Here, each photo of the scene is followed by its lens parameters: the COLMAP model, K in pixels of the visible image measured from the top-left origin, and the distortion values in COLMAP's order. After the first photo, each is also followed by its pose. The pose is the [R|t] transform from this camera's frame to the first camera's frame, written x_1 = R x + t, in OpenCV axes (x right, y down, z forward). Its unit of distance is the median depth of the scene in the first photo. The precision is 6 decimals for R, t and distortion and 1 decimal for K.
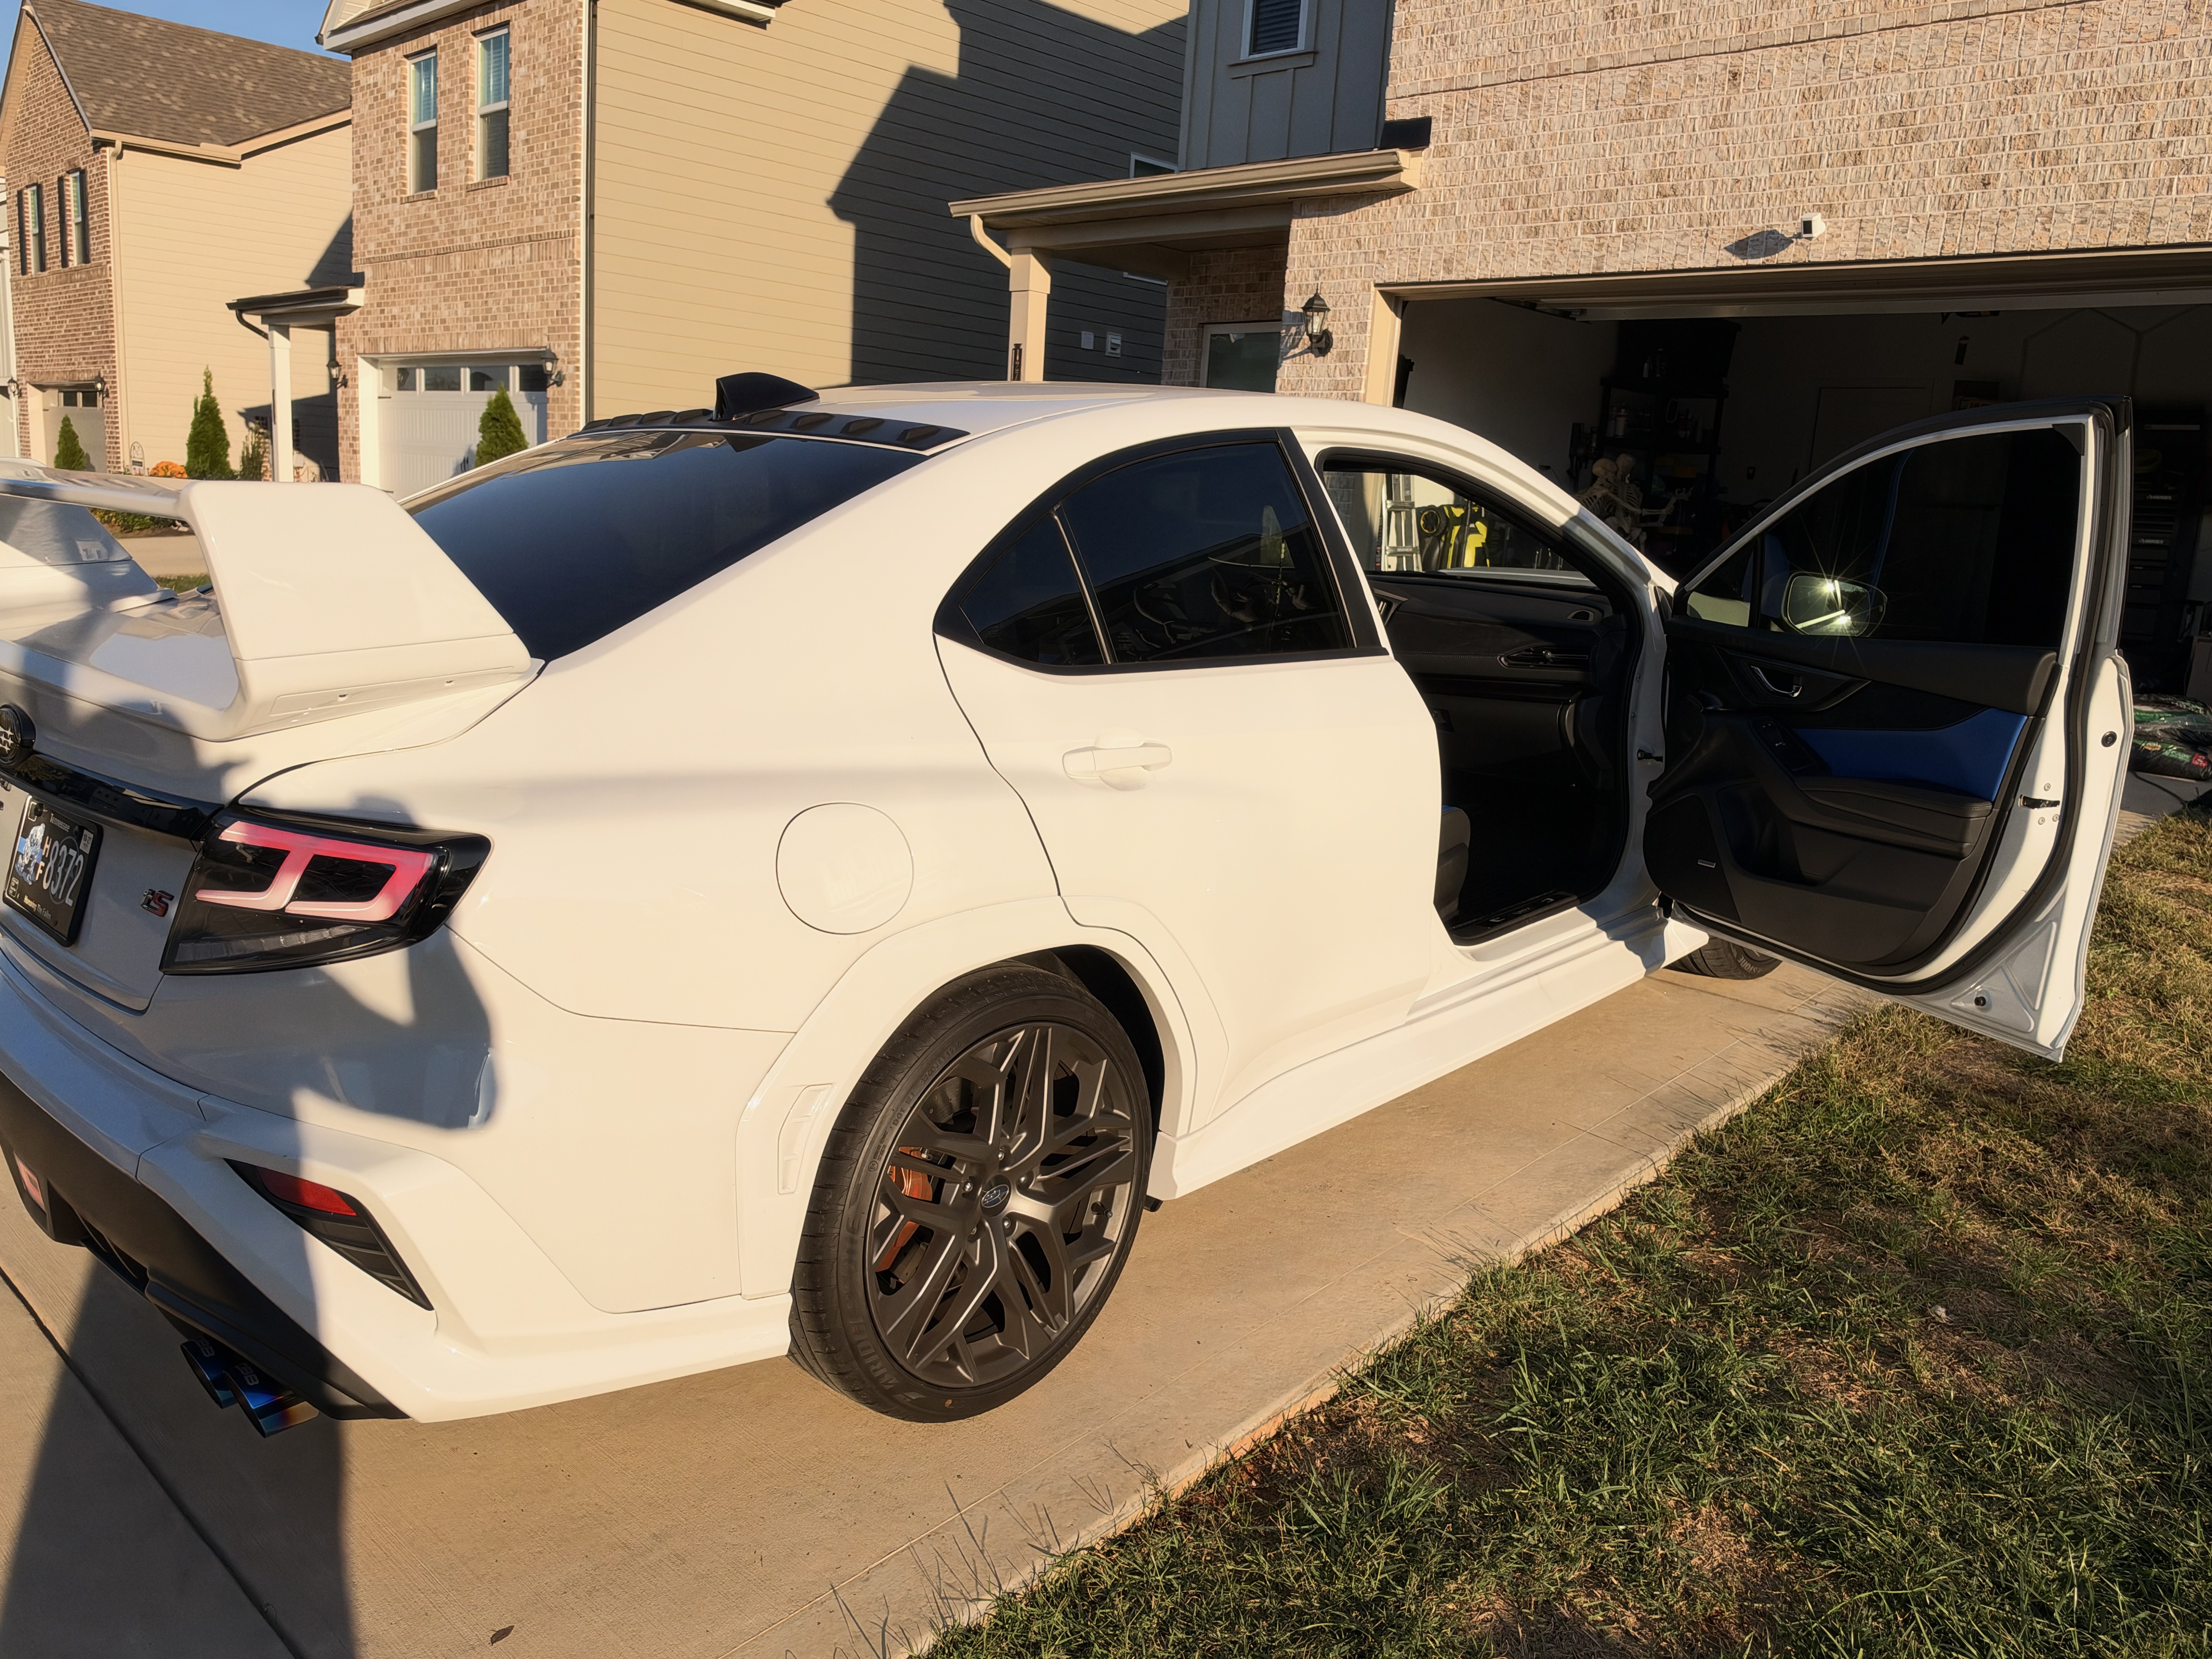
lens RADIAL K [[1687.8, 0, 1096.6], [0, 1687.8, 827.7], [0, 0, 1]] dist [-0.011232, 0.004416]
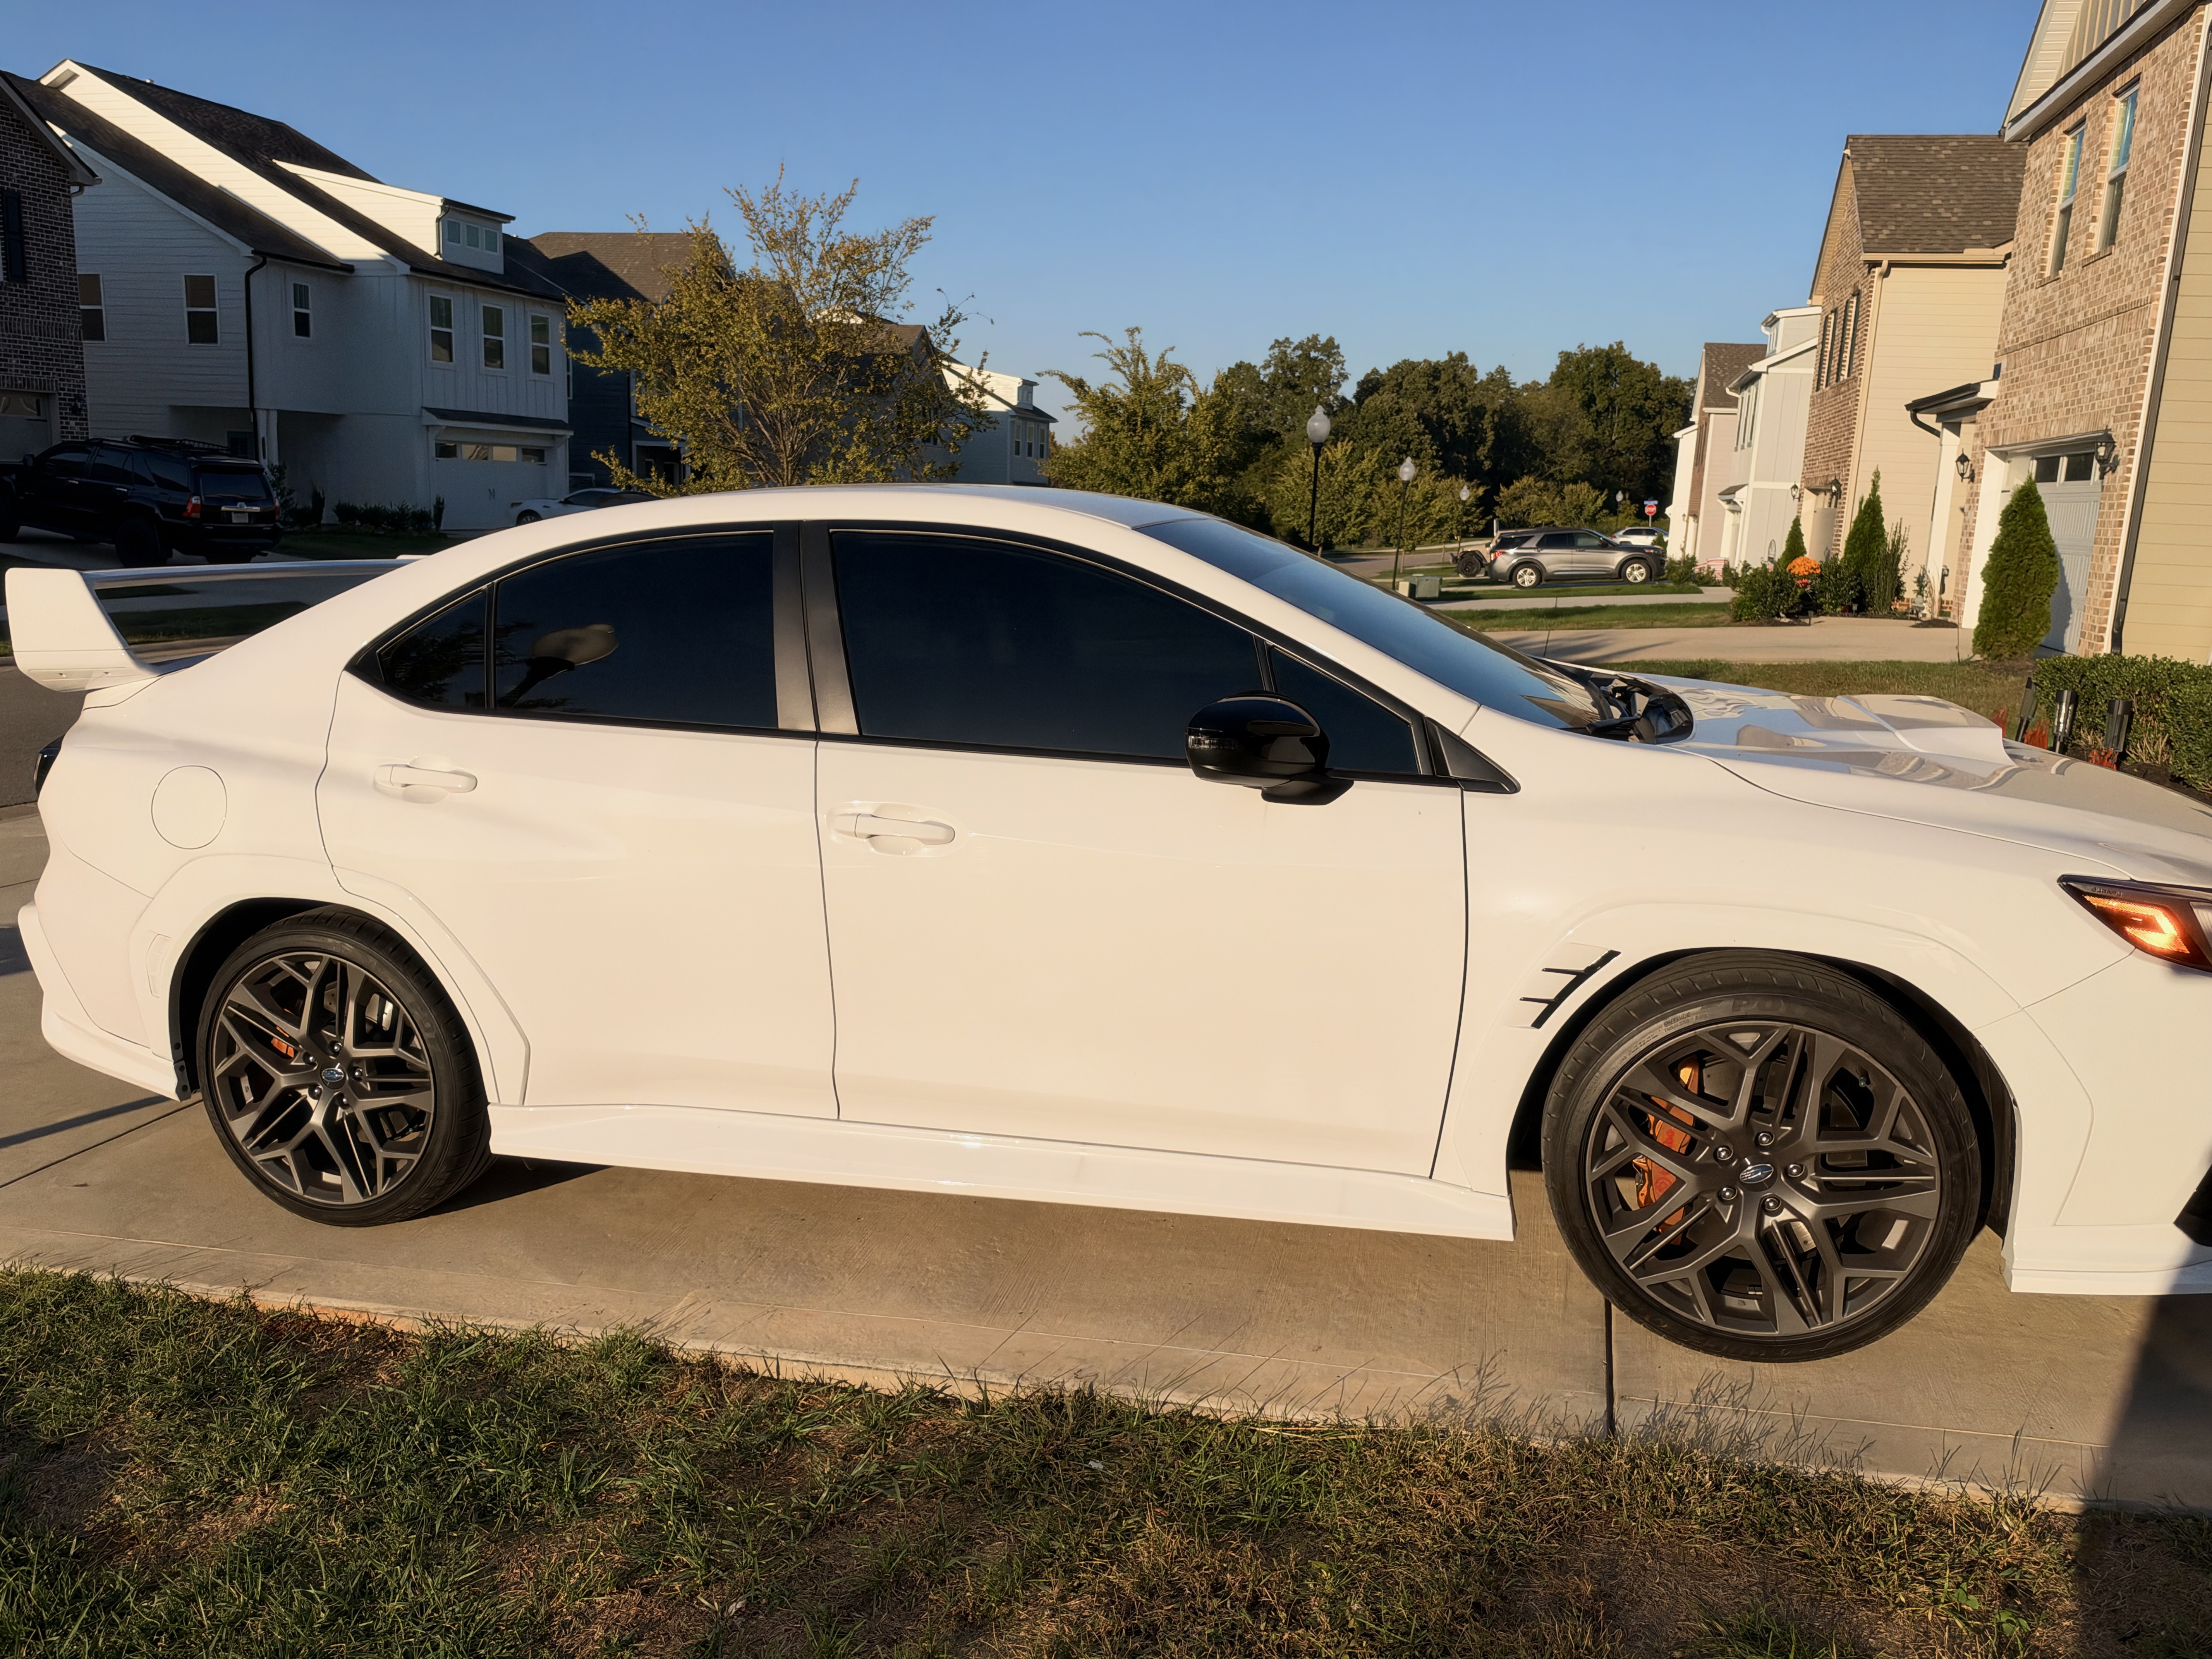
lens RADIAL K [[1687.8, 0, 1096.6], [0, 1687.8, 827.7], [0, 0, 1]] dist [-0.011232, 0.004416]
pose [[0.475893, 0.135694, -0.868972, 0.217253], [-0.183953, 0.981530, 0.052529, -0.025807], [0.860051, 0.134852, 0.492065, 0.125735]]
